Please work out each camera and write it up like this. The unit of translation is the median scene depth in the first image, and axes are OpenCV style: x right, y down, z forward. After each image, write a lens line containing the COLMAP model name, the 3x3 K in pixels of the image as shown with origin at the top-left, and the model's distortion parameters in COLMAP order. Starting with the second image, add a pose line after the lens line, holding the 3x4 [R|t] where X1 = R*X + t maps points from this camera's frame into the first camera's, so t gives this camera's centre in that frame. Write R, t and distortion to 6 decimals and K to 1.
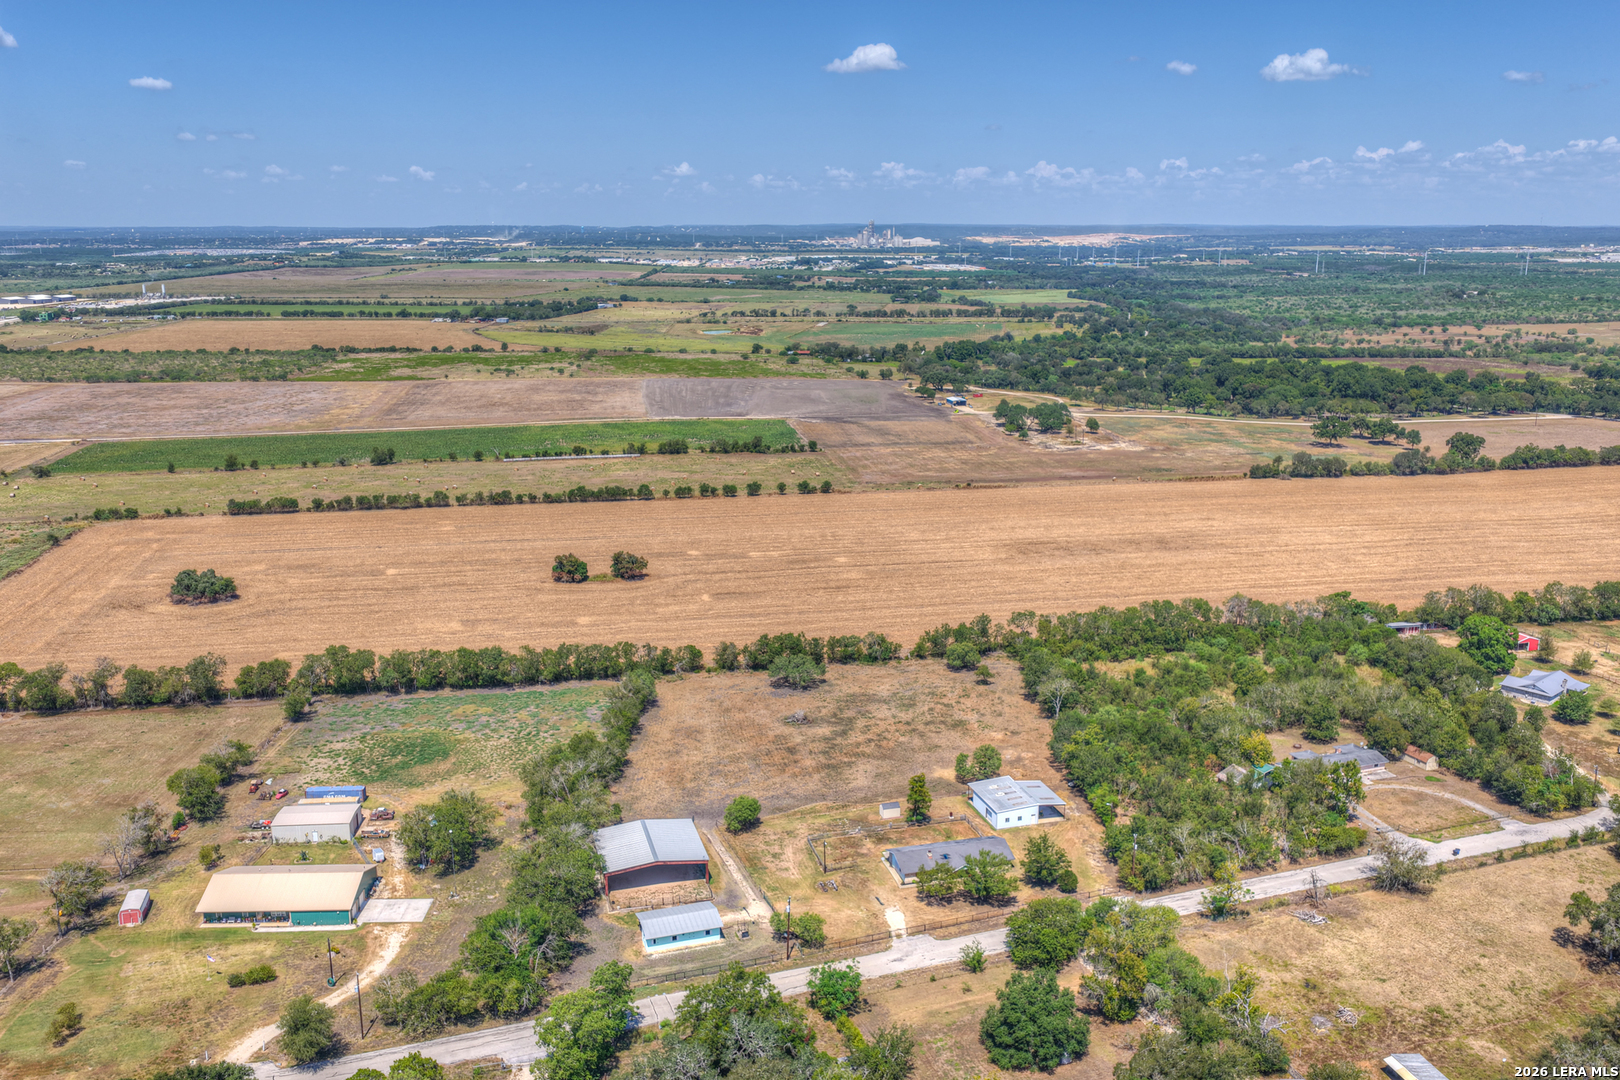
lens RADIAL K [[1348.5, 0, 811.3], [0, 1348.5, 545.9], [0, 0, 1]] dist [-0.012994, 0.036973]
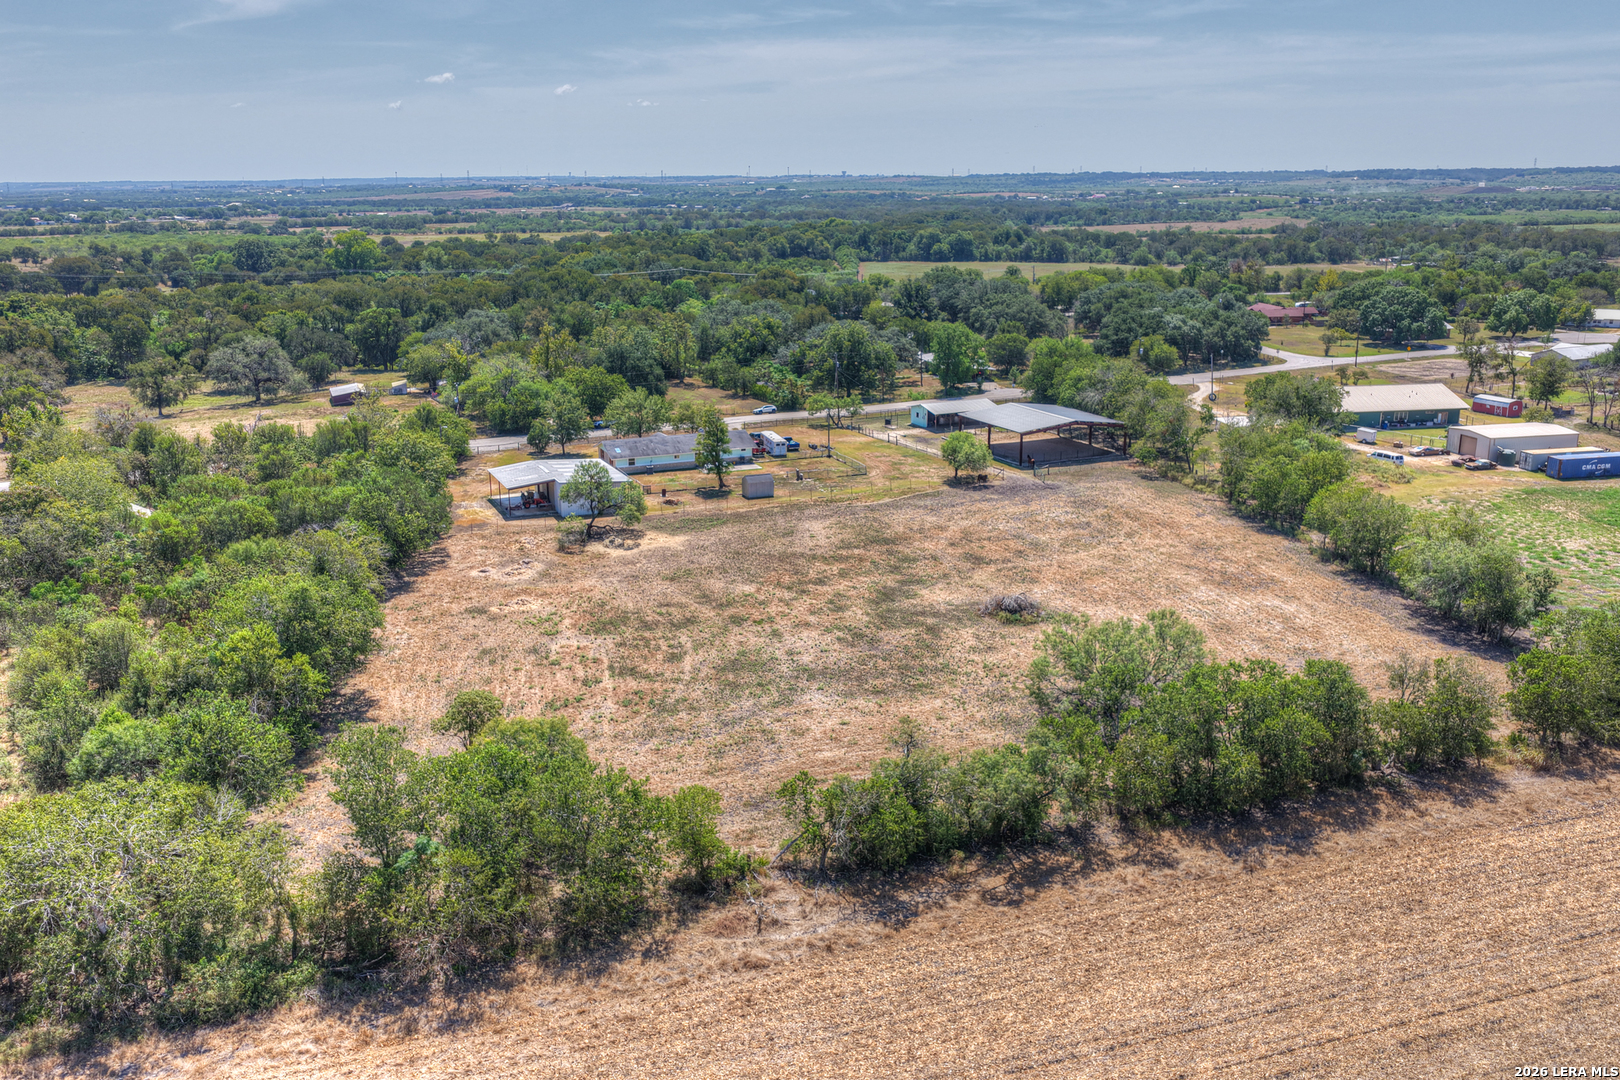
lens RADIAL K [[1348.5, 0, 811.3], [0, 1348.5, 545.9], [0, 0, 1]] dist [-0.012994, 0.036973]
pose [[-0.989931, 0.042879, -0.134900, 0.099044], [-0.026830, 0.878901, 0.476249, -0.072809], [0.138985, 0.475073, -0.868901, 1.287749]]
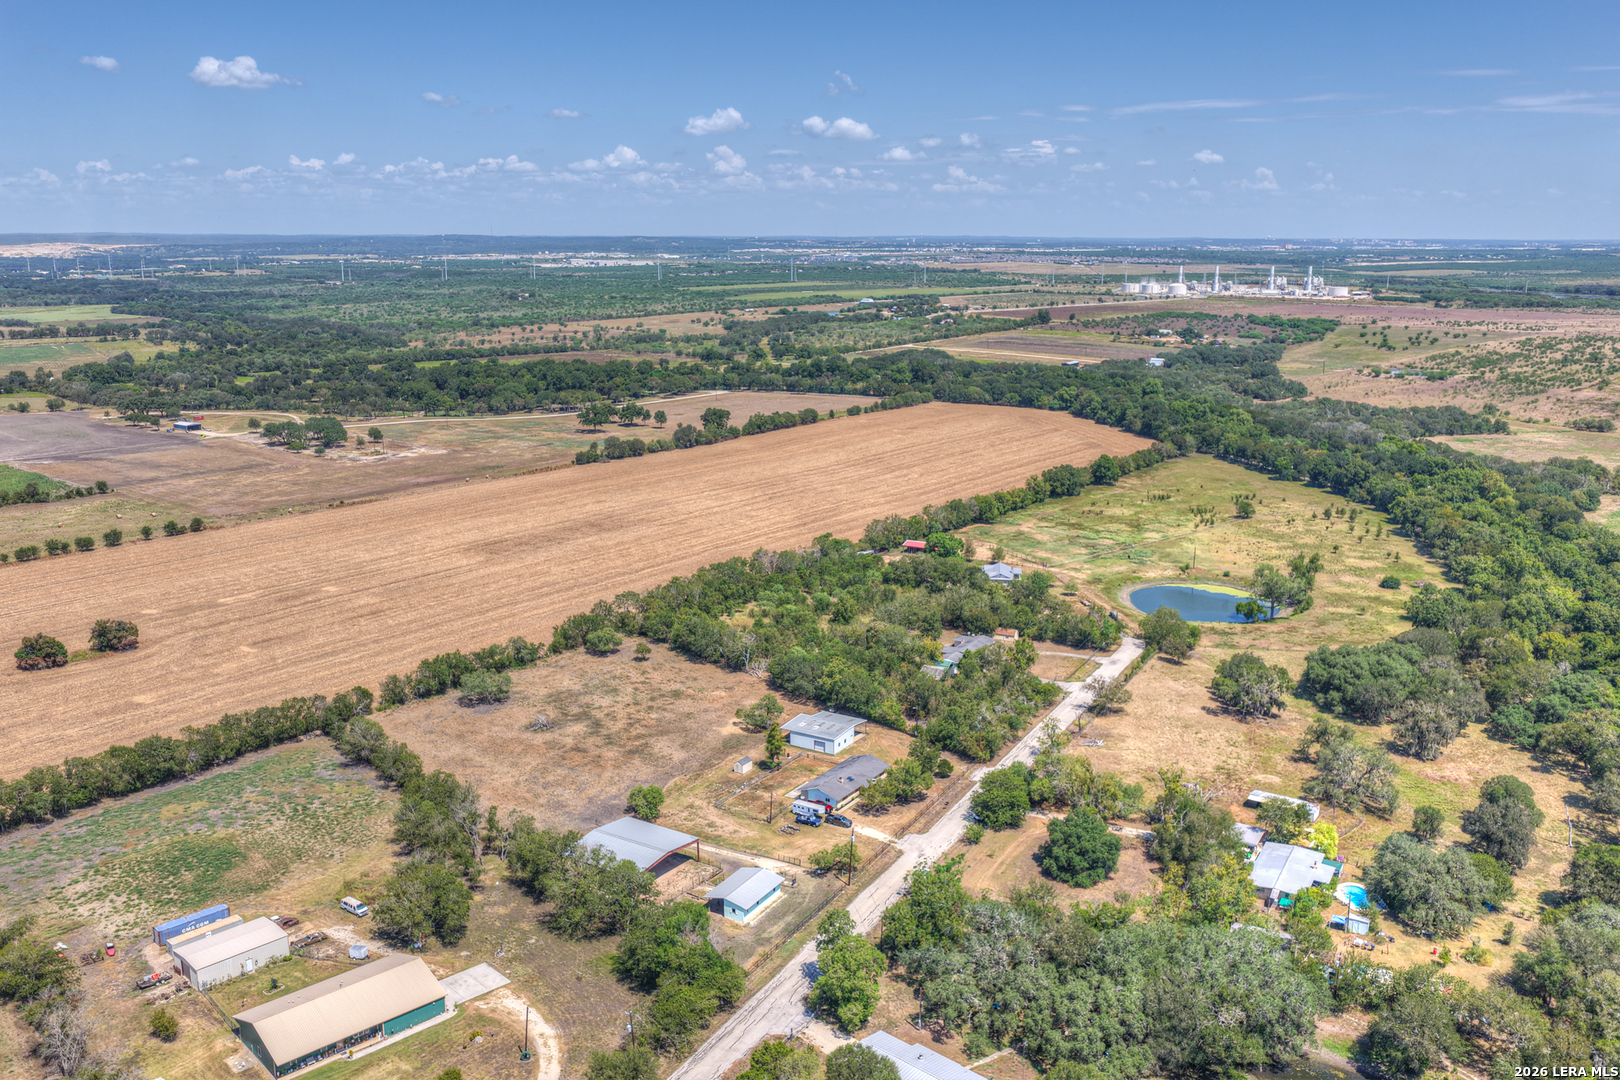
lens RADIAL K [[1348.5, 0, 811.3], [0, 1348.5, 545.9], [0, 0, 1]] dist [-0.012994, 0.036973]
pose [[0.745553, -0.149595, 0.649440, -0.476082], [0.153719, 0.986806, 0.050837, -0.022240], [-0.648476, 0.061929, 0.758712, 0.098938]]
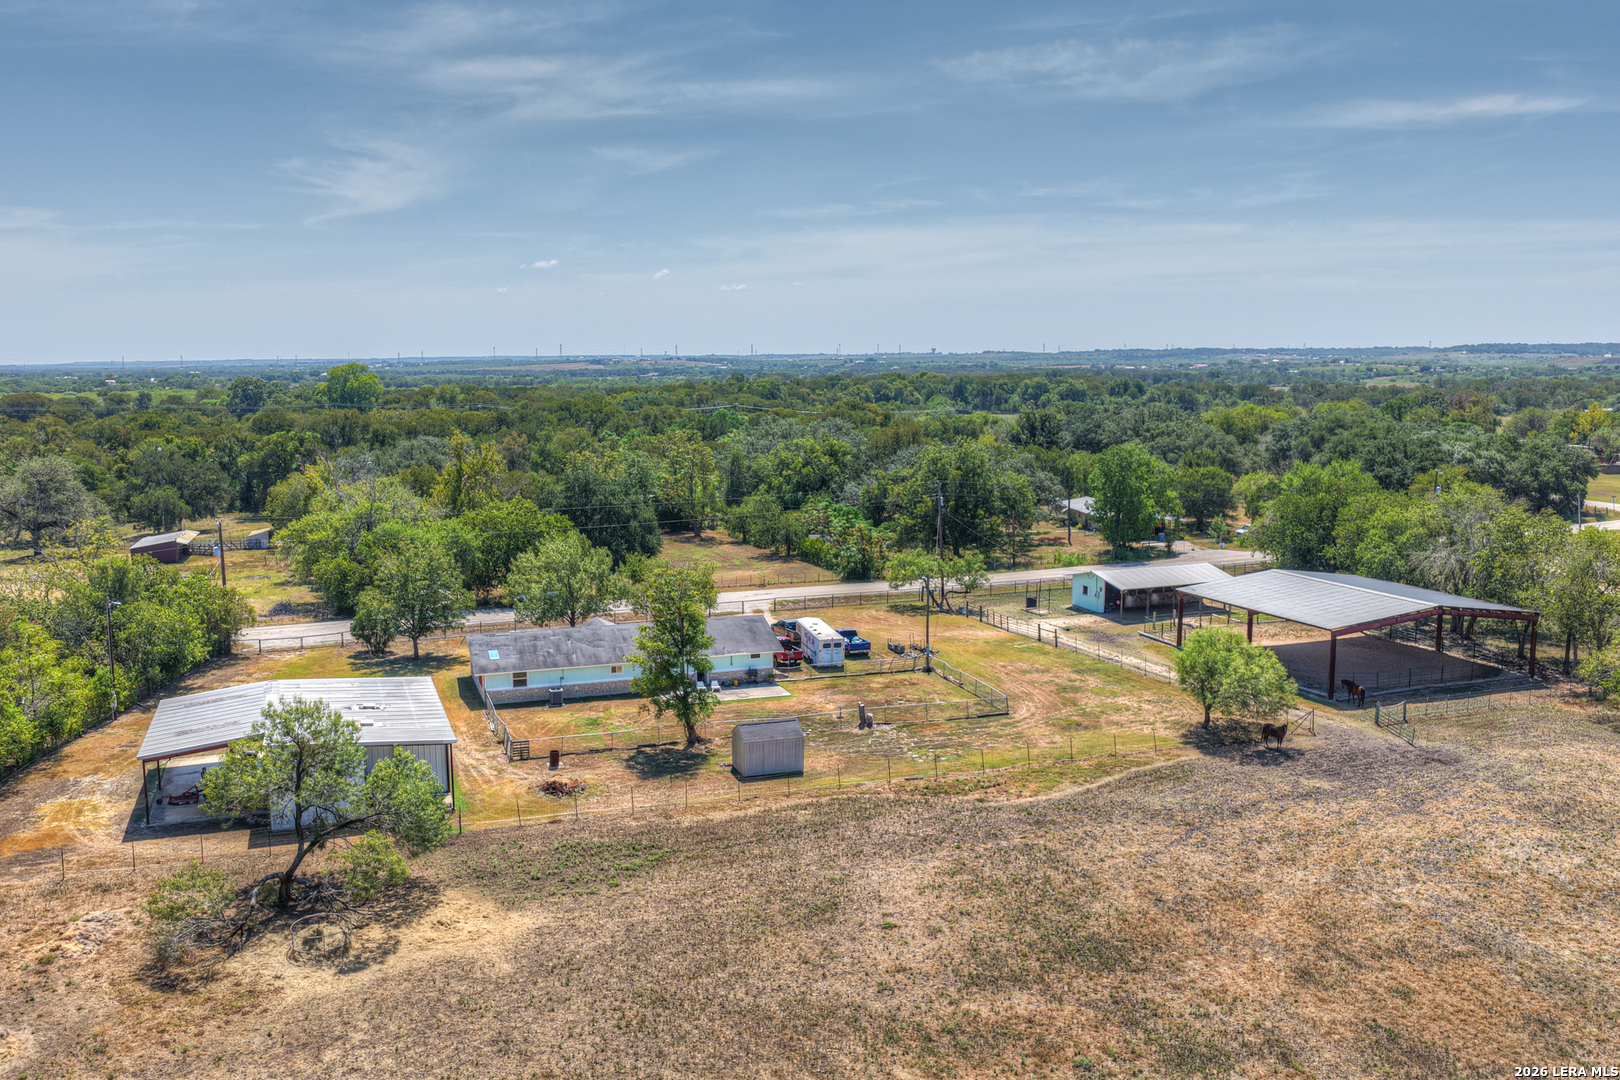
lens RADIAL K [[1348.5, 0, 811.3], [0, 1348.5, 545.9], [0, 0, 1]] dist [-0.012994, 0.036973]
pose [[-0.997103, 0.015288, -0.074515, 0.056694], [-0.012667, 0.932544, 0.360833, 0.043139], [0.075005, 0.360732, -0.929649, 1.017260]]
